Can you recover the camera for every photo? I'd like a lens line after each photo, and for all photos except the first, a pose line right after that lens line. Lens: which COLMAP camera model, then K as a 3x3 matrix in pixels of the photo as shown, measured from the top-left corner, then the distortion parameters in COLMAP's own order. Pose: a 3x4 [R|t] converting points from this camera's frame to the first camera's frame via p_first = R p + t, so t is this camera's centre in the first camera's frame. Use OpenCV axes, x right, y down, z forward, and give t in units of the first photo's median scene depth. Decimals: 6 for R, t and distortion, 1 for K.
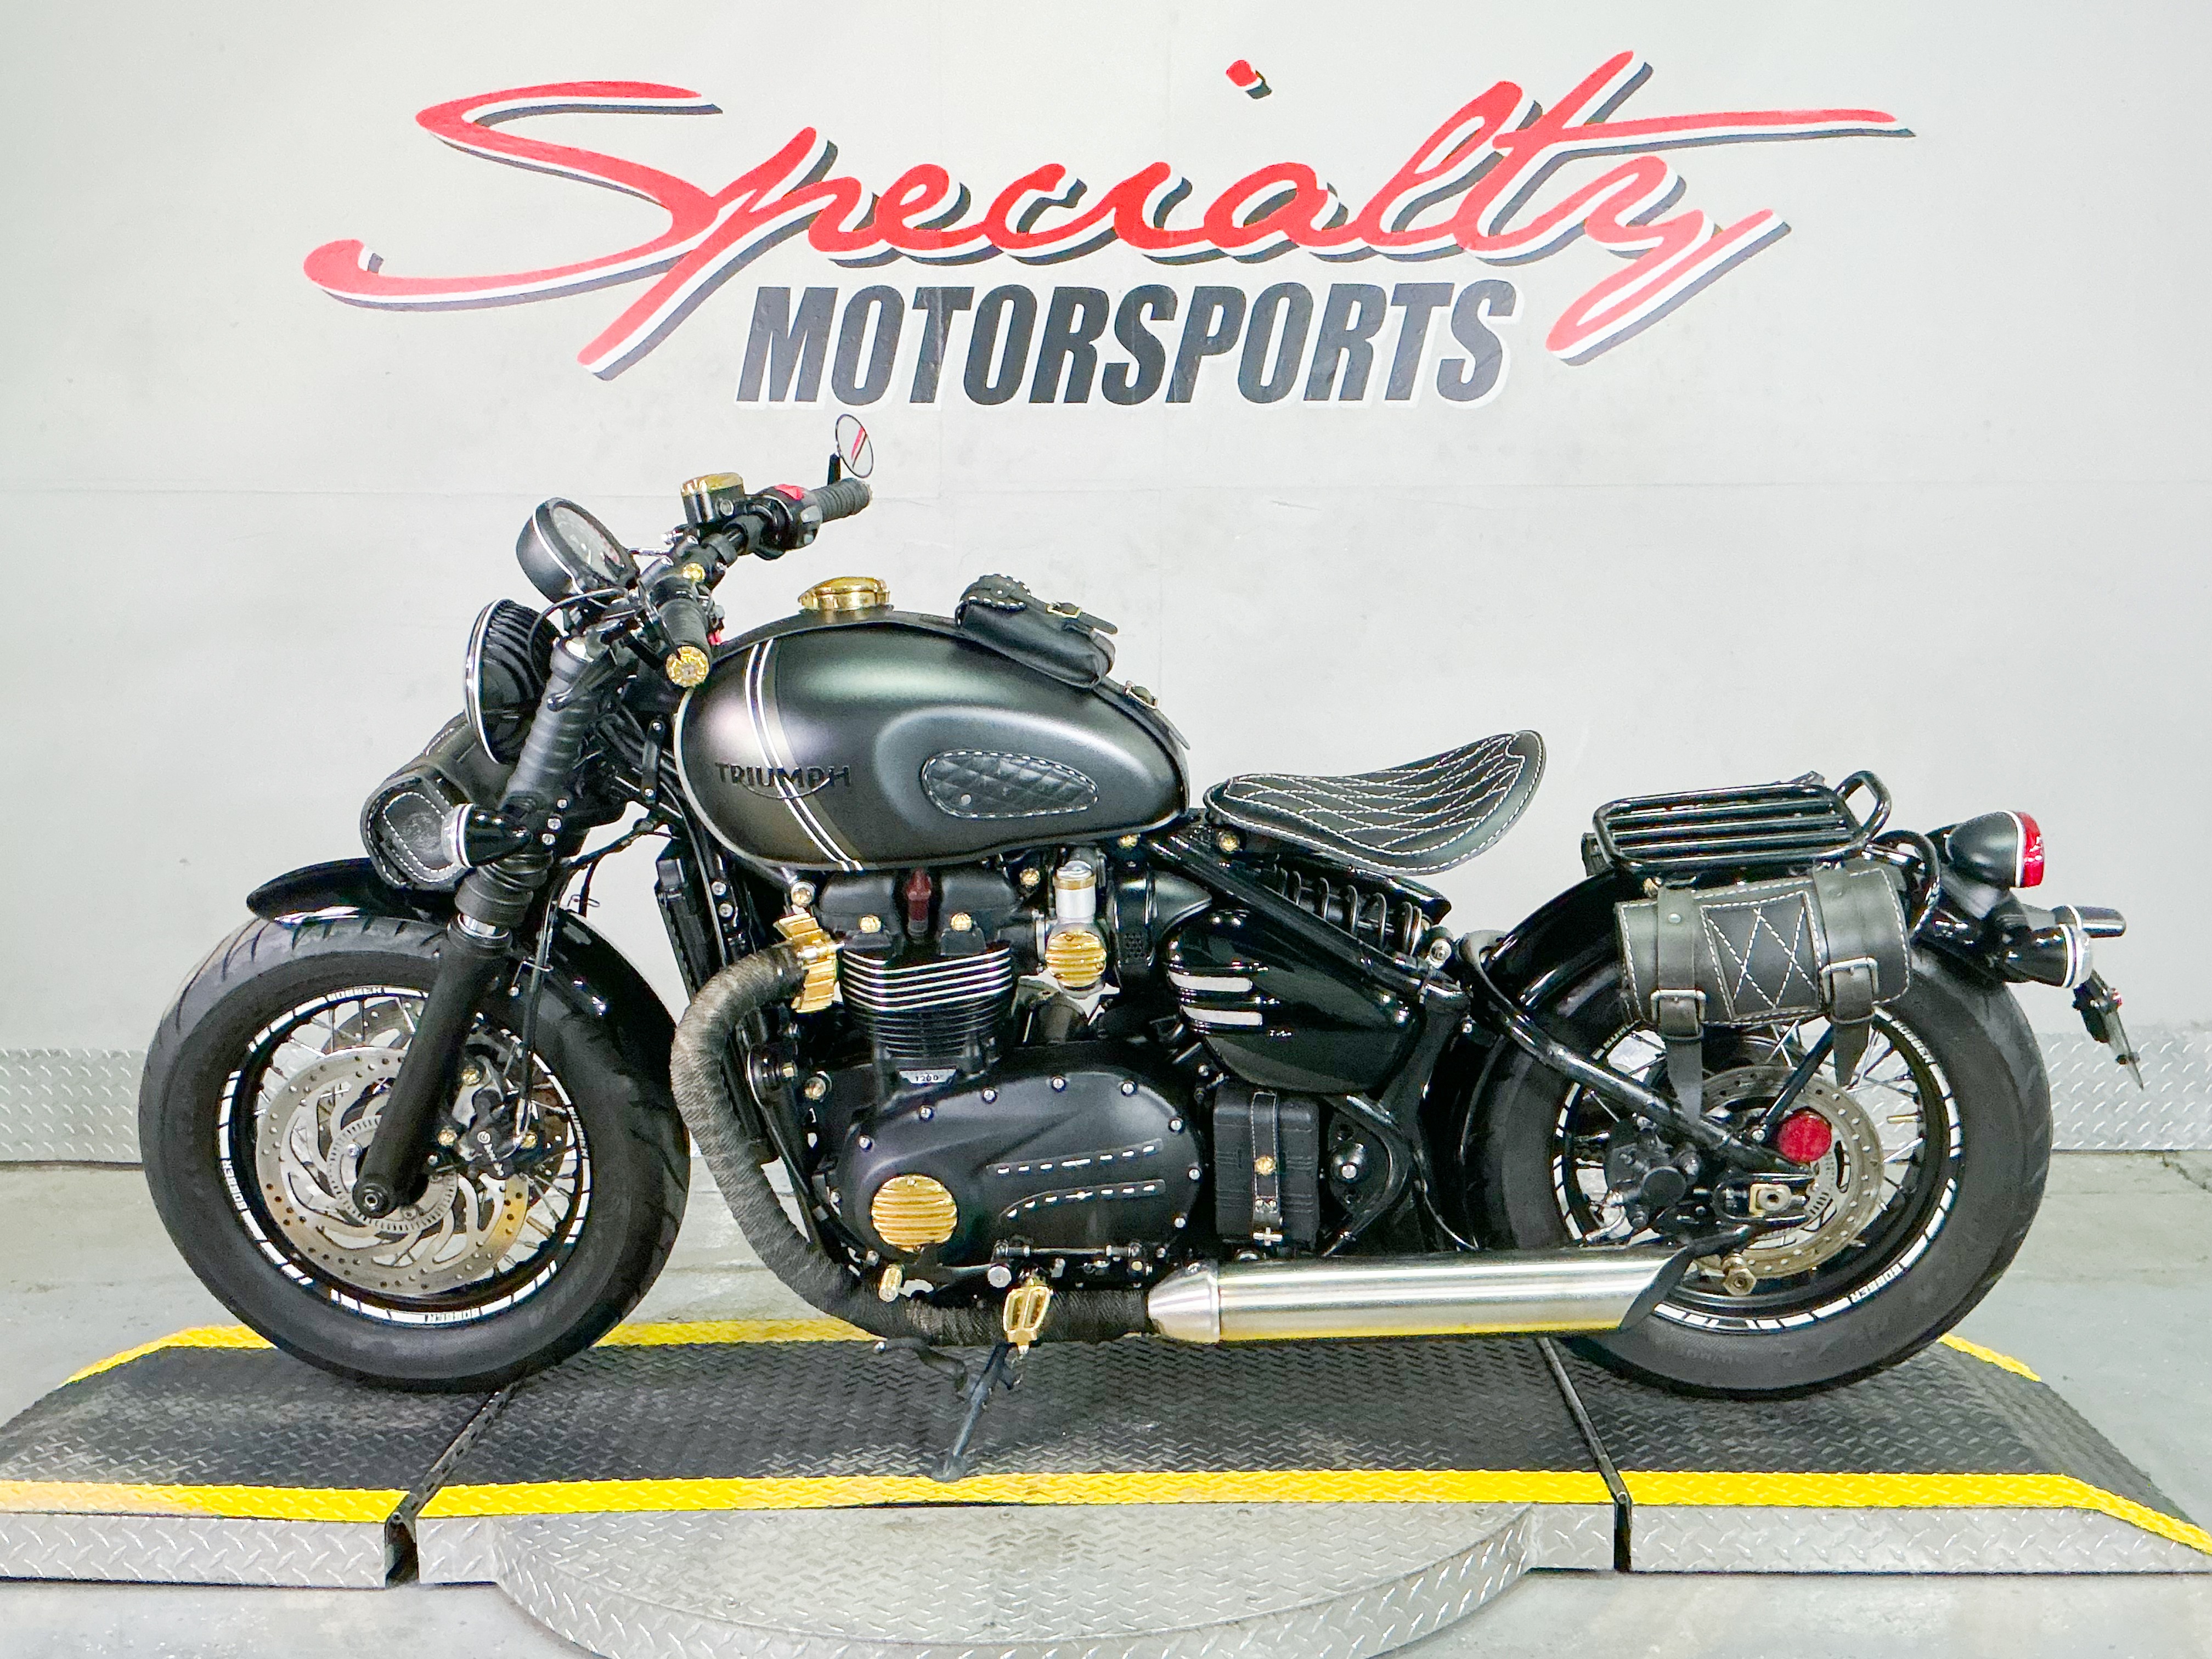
lens RADIAL K [[2372.6, 0, 1106.0], [0, 2372.6, 829.5], [0, 0, 1]] dist [0.163161, -0.335005]
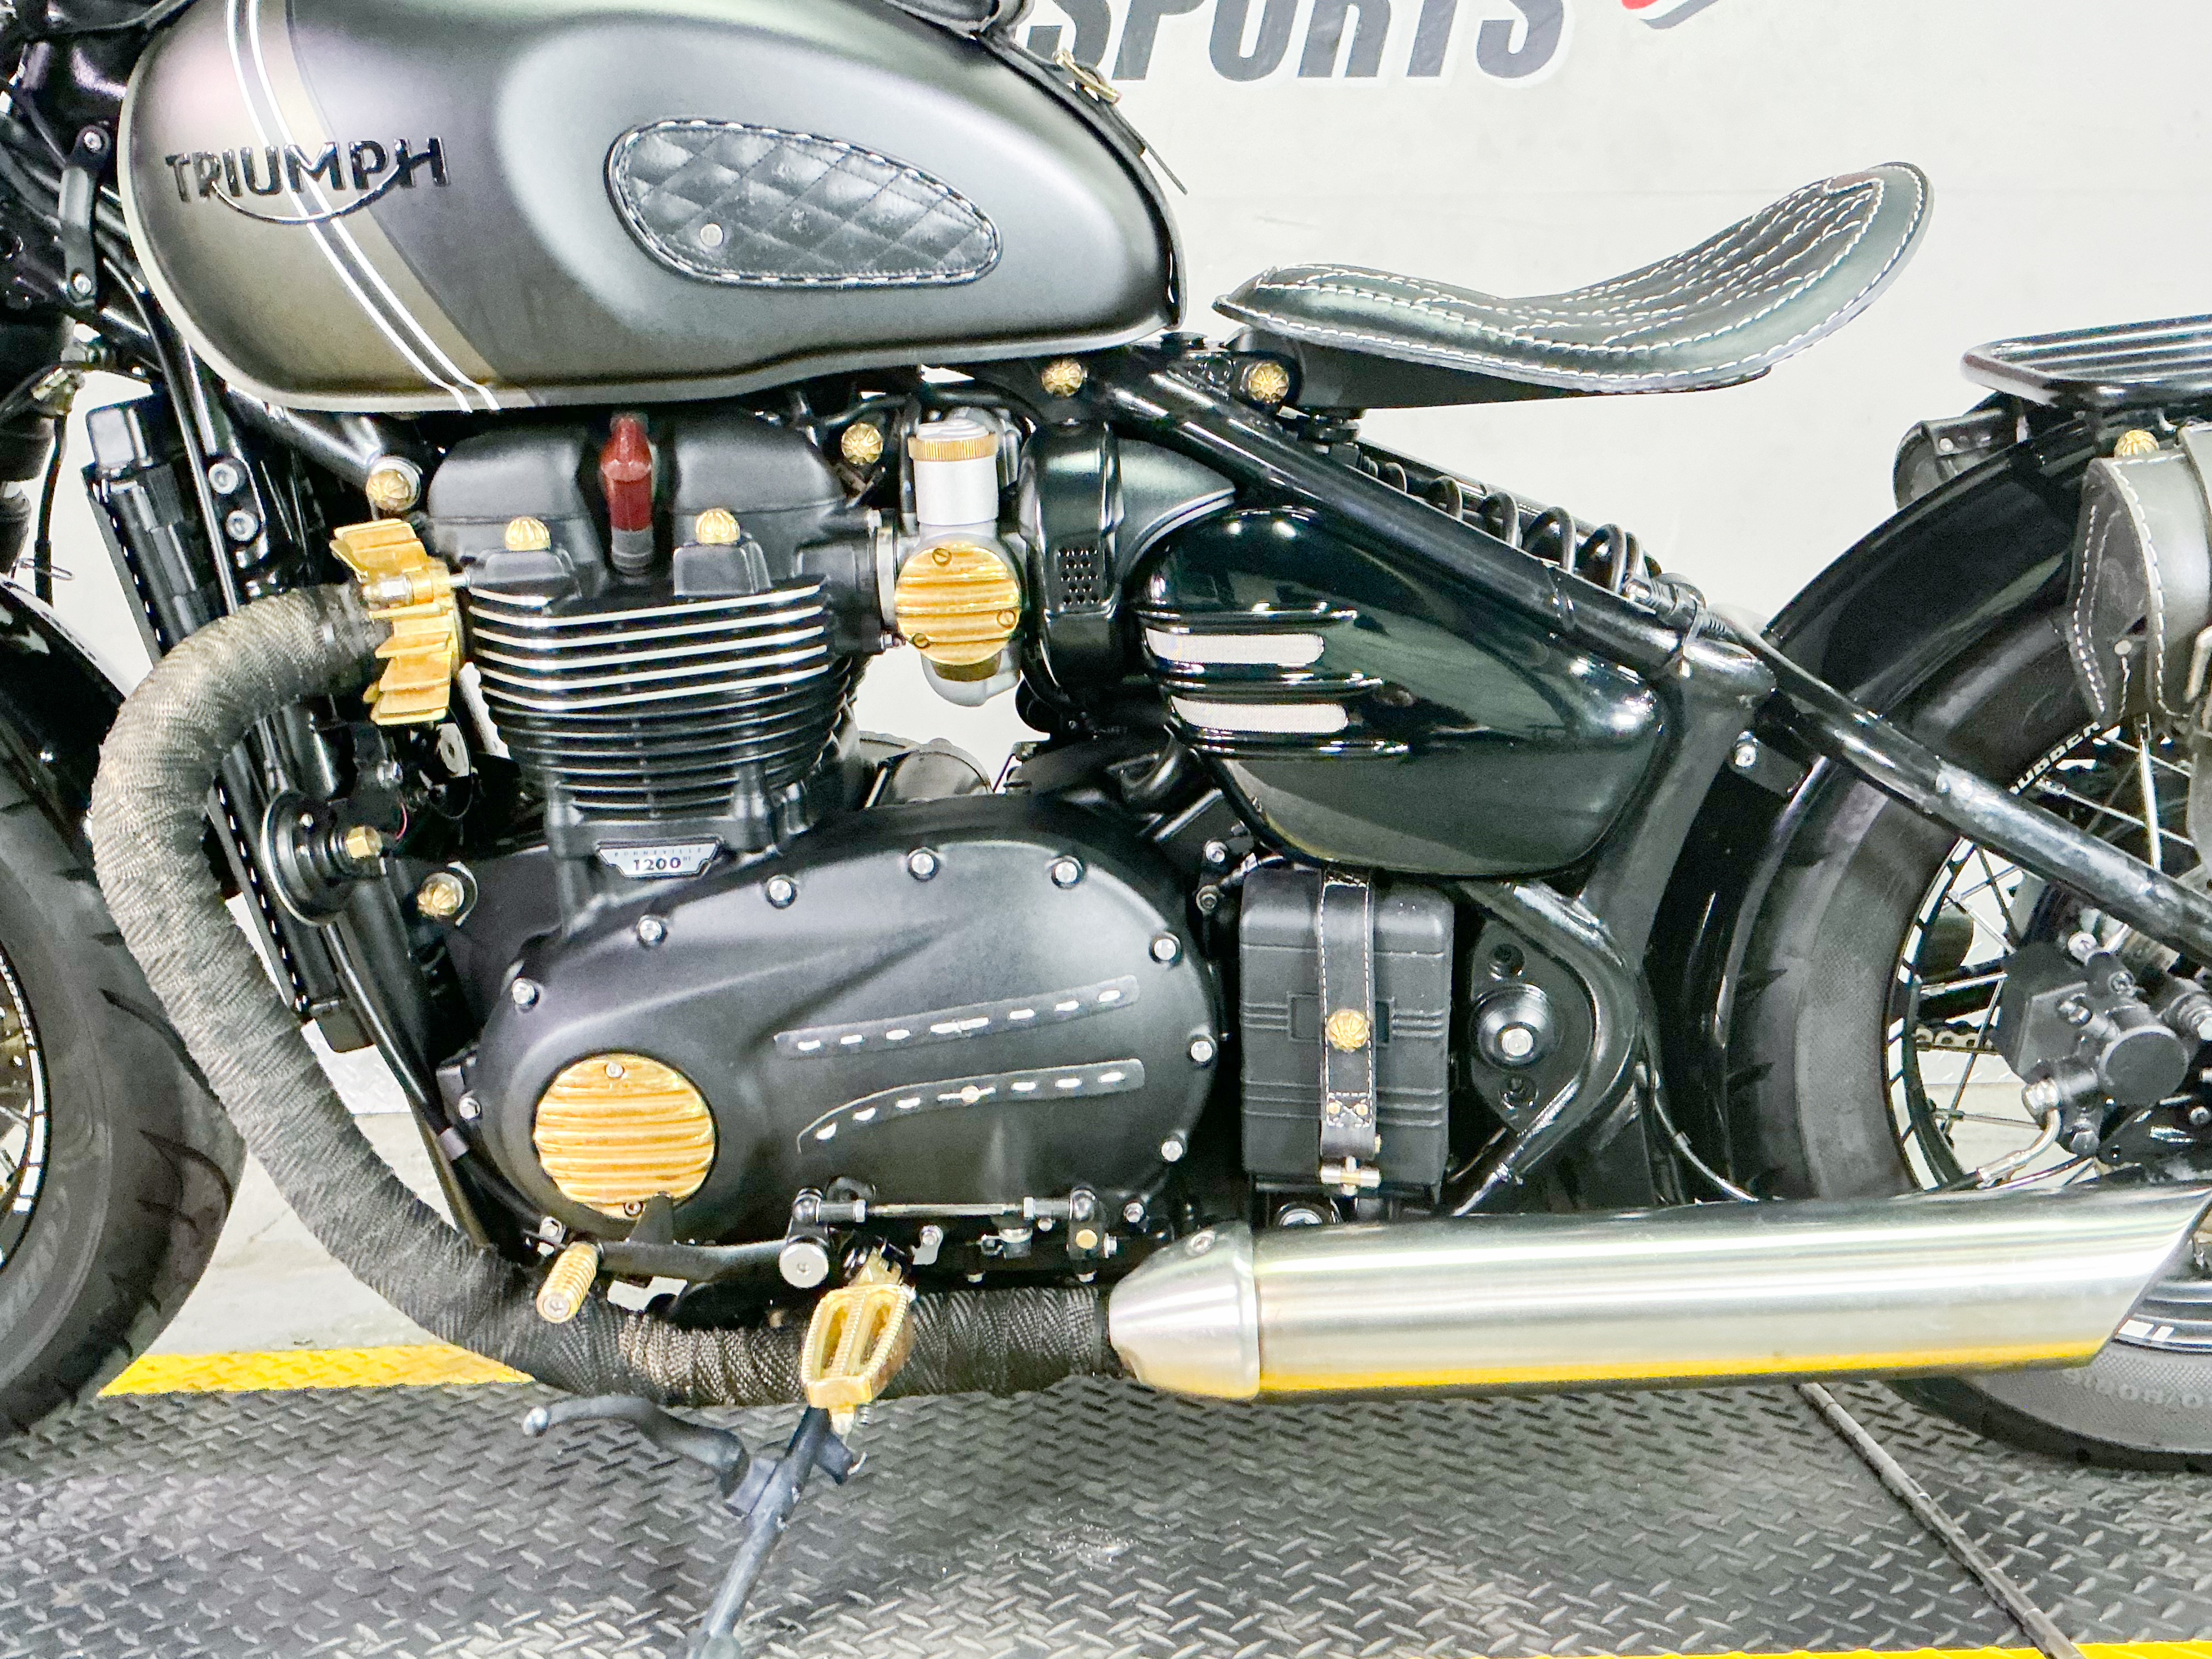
lens RADIAL K [[2071.0, 0, 1106.0], [0, 2071.0, 829.5], [0, 0, 1]] dist [0.154049, -0.320662]
pose [[0.999583, -0.005830, 0.028265, 0.005308], [0.006378, 0.999793, -0.019325, 0.105183], [-0.028146, 0.019498, 0.999414, 0.559514]]
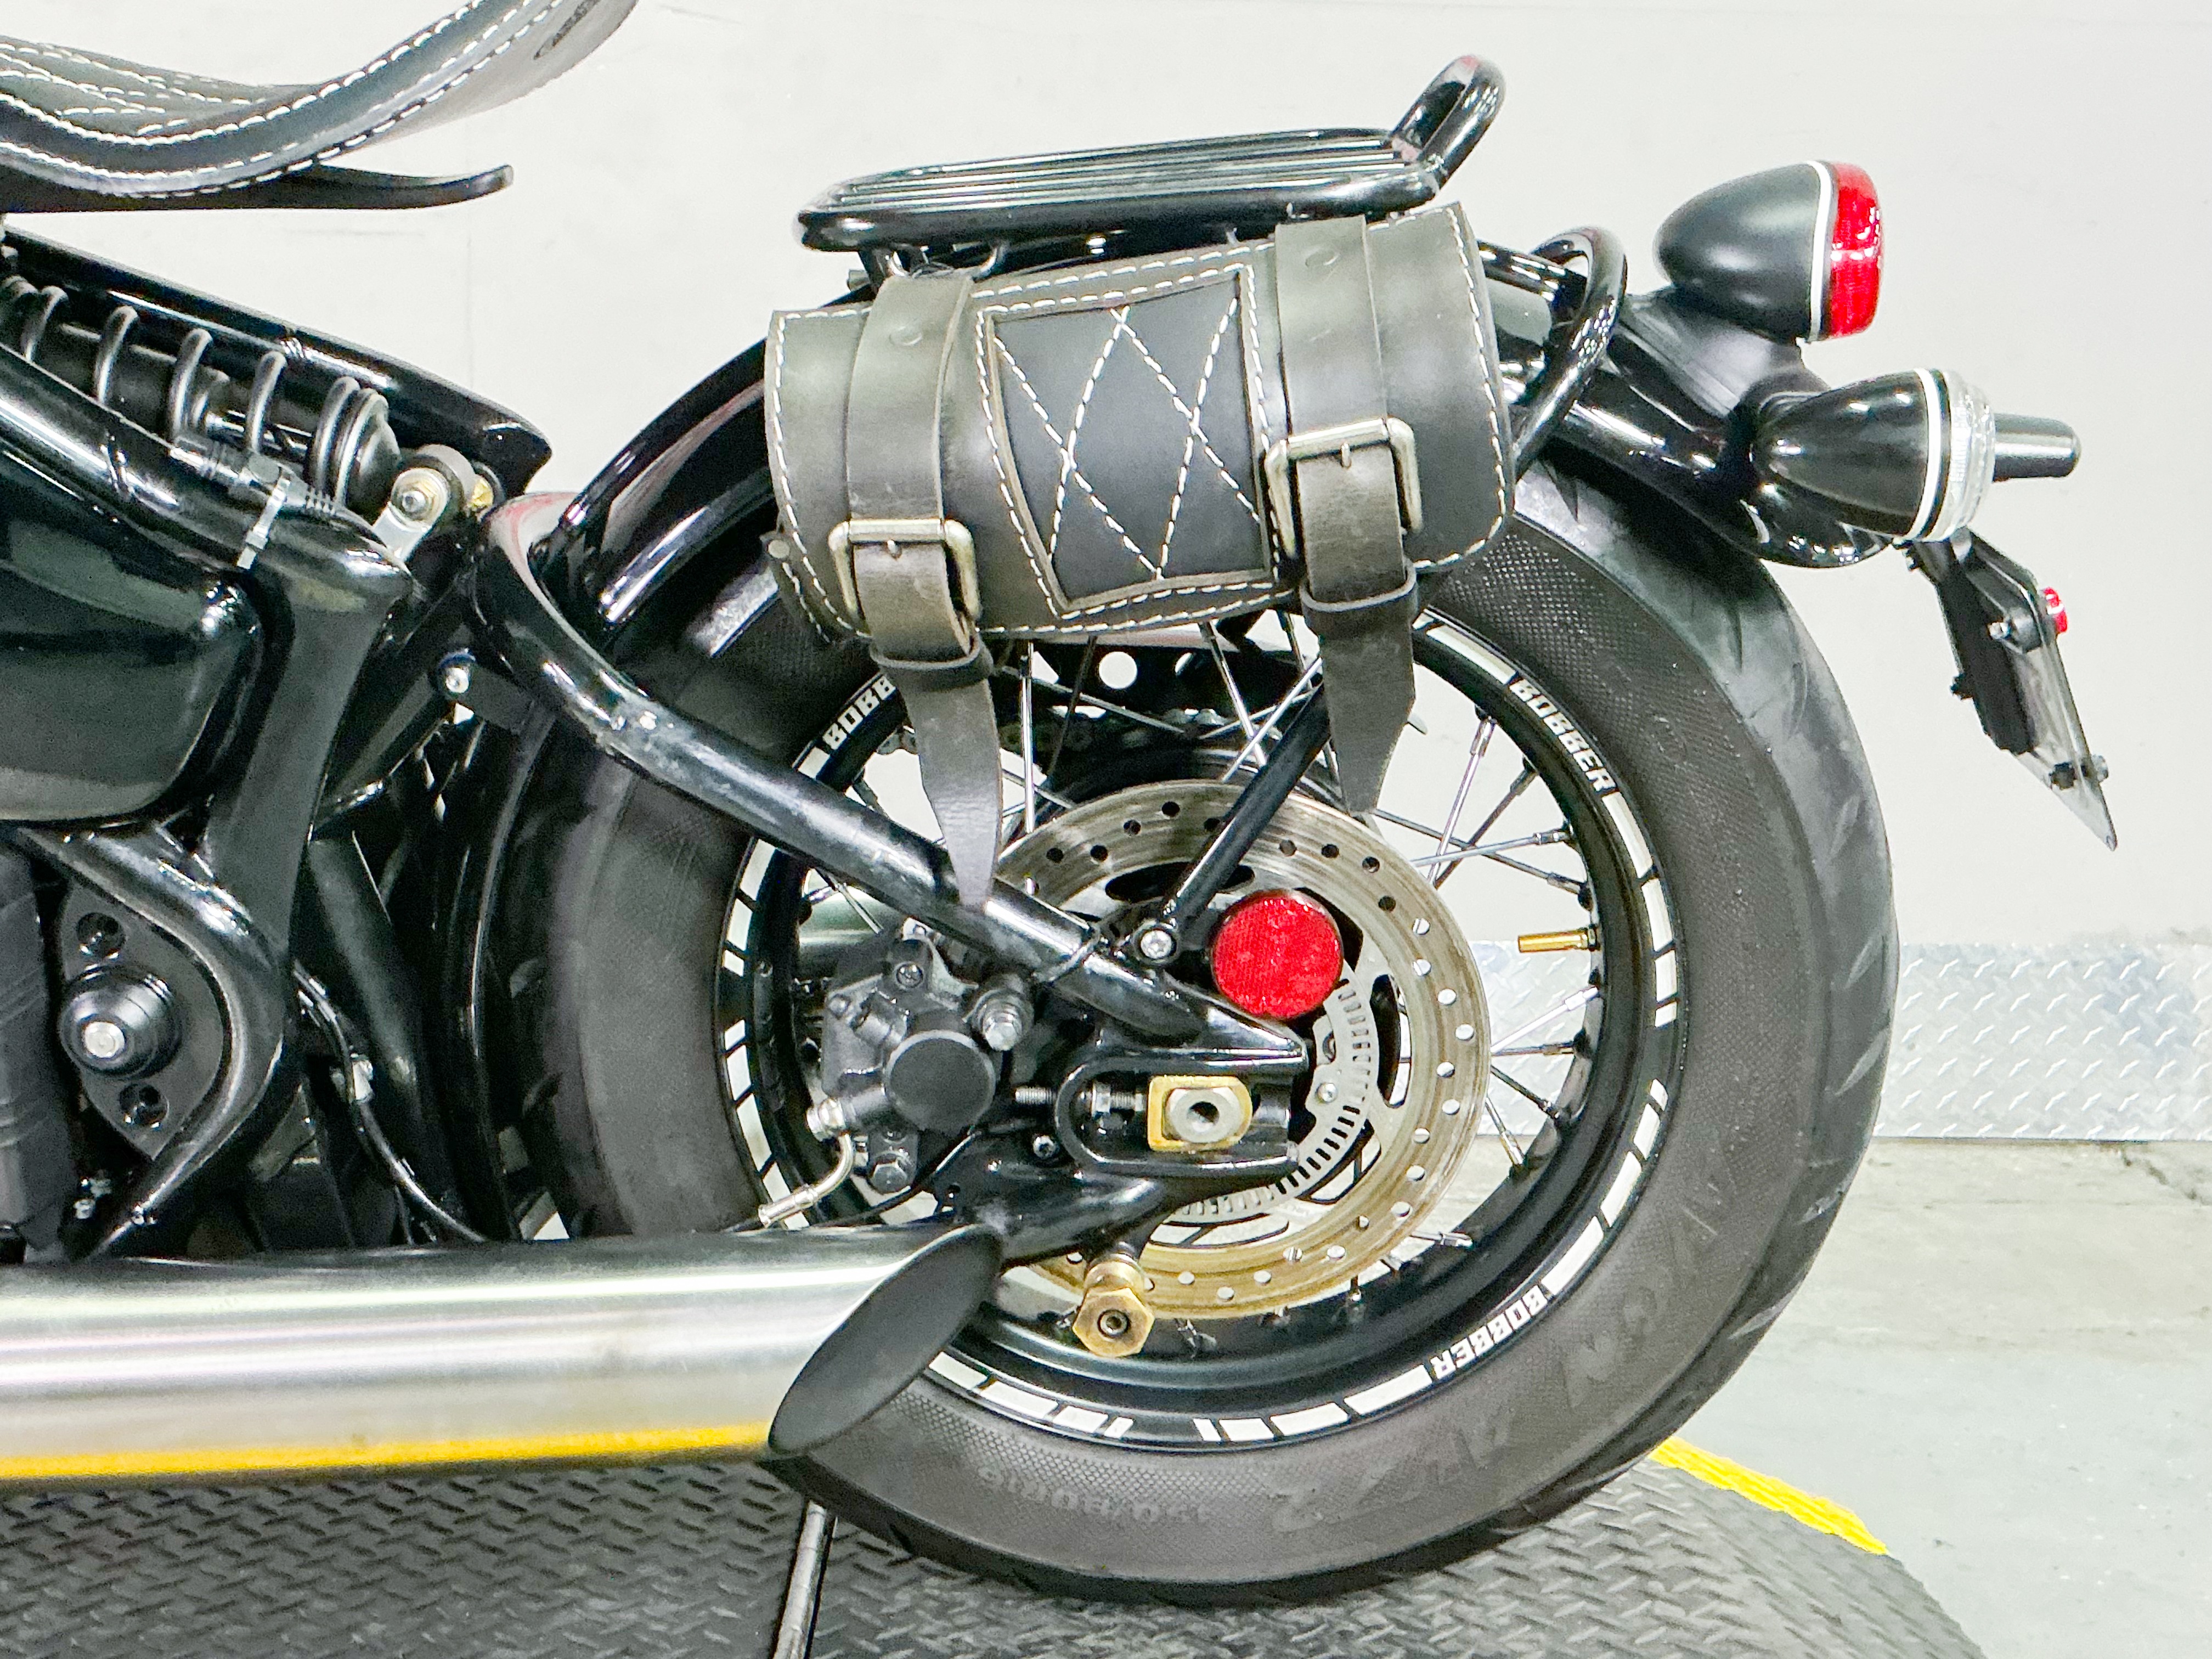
lens RADIAL K [[2622.2, 0, 1106.0], [0, 2622.2, 829.5], [0, 0, 1]] dist [0.095555, -0.015455]
pose [[0.998341, 0.017732, 0.054785, 0.232443], [-0.016869, 0.999727, -0.016176, 0.111991], [-0.055056, 0.015225, 0.998367, 0.556649]]
